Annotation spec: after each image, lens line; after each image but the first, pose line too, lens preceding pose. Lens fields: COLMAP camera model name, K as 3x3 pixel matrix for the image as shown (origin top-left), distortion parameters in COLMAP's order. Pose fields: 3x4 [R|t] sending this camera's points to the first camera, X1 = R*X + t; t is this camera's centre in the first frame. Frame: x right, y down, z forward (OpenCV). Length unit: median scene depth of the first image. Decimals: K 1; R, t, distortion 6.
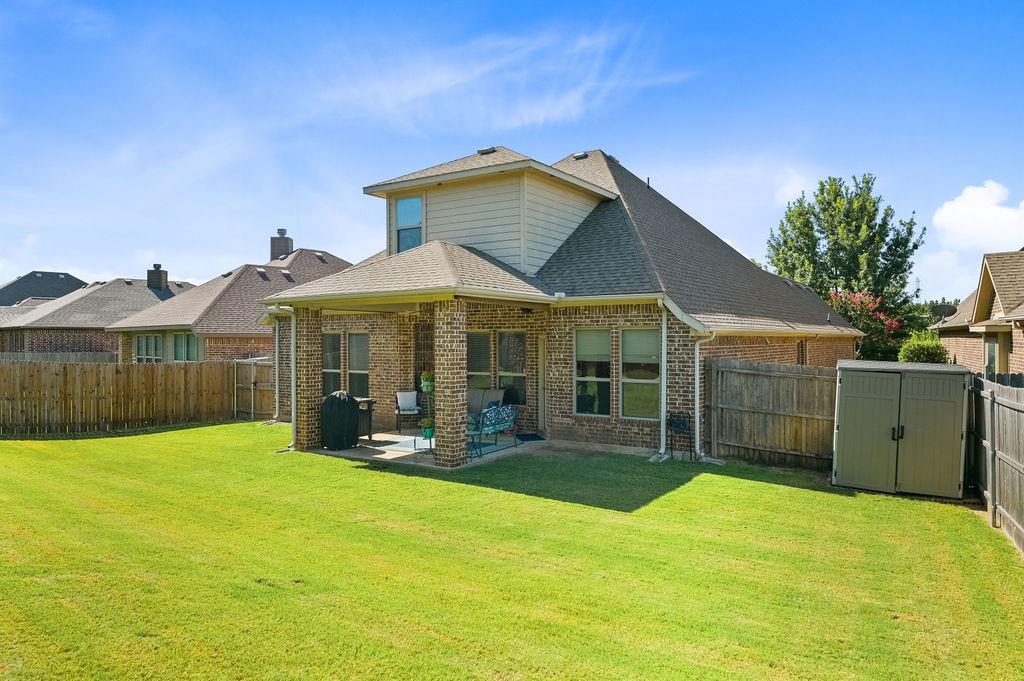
lens RADIAL K [[686.9, 0, 497.6], [0, 686.9, 336.2], [0, 0, 1]] dist [-0.000338, -0.000017]
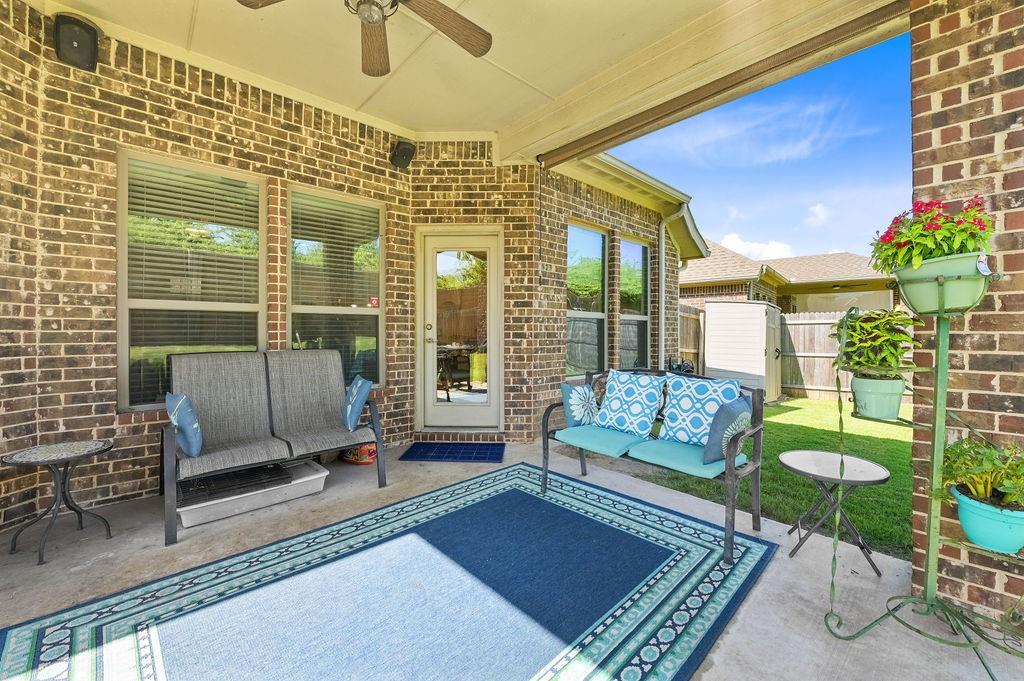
lens RADIAL K [[409.4, 0, 513.1], [0, 409.4, 333.1], [0, 0, 1]] dist [-0.009261, -0.000272]
pose [[0.216796, 0.003857, 0.976209, -0.212569], [-0.005508, 0.999981, -0.002728, 0.078995], [-0.976201, -0.004786, 0.216813, 0.978695]]
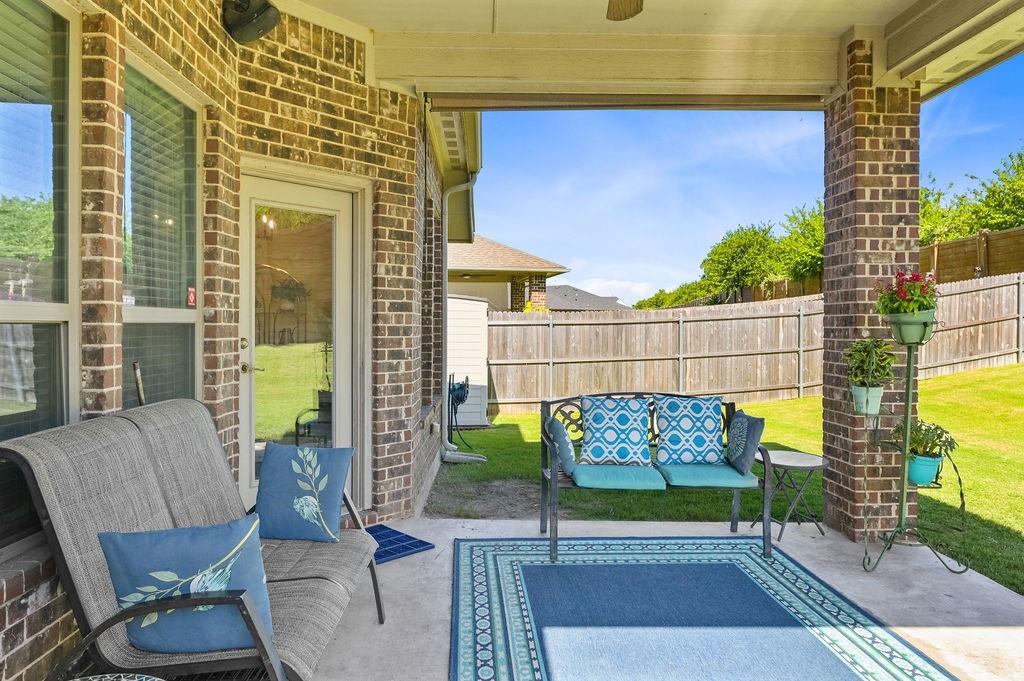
lens RADIAL K [[686.2, 0, 511.5], [0, 686.2, 331.6], [0, 0, 1]] dist [-0.001662, 0.000355]
pose [[-0.600840, -0.002111, 0.799367, -0.213610], [-0.002323, 0.999997, 0.000895, 0.068560], [-0.799366, -0.001319, -0.600843, 1.189295]]
